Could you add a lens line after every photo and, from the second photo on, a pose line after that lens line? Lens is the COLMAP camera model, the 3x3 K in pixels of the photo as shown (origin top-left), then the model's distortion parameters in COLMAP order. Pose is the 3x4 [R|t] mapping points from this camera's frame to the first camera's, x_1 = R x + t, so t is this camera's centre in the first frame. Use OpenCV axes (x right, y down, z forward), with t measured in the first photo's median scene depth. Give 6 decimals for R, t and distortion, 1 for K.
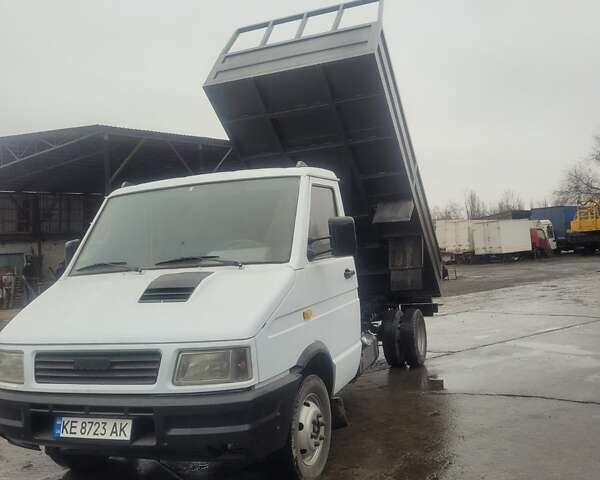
lens RADIAL K [[603.8, 0, 314.7], [0, 603.8, 228.2], [0, 0, 1]] dist [0.048837, 0.000000]
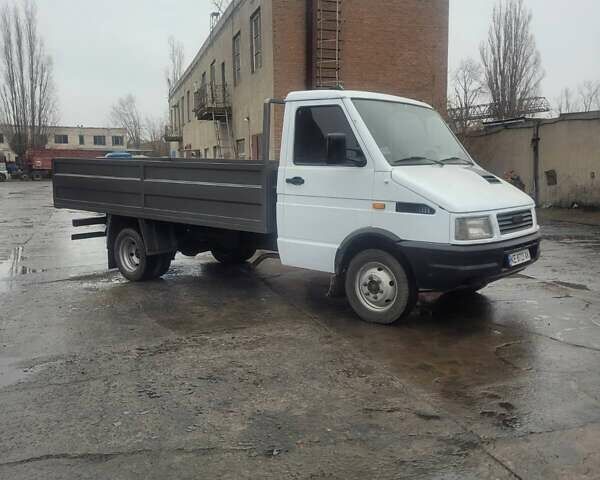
lens RADIAL K [[603.8, 0, 314.5], [0, 603.8, 232.4], [0, 0, 1]] dist [0.048837, 0.000000]
pose [[0.302575, -0.038137, 0.952362, -1.820443], [-0.047803, 0.997334, 0.055125, 0.174554], [-0.951926, -0.062206, 0.299945, 0.914680]]
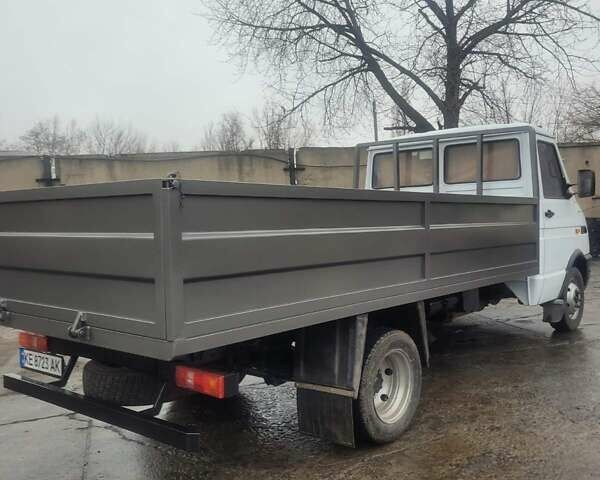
lens RADIAL K [[603.8, 0, 304.3], [0, 603.8, 239.3], [0, 0, 1]] dist [0.048837, 0.000000]
pose [[-0.946480, 0.091894, 0.309404, -0.295548], [0.094095, 0.995532, -0.007835, 0.148431], [-0.308742, 0.021698, -0.950898, 3.017252]]
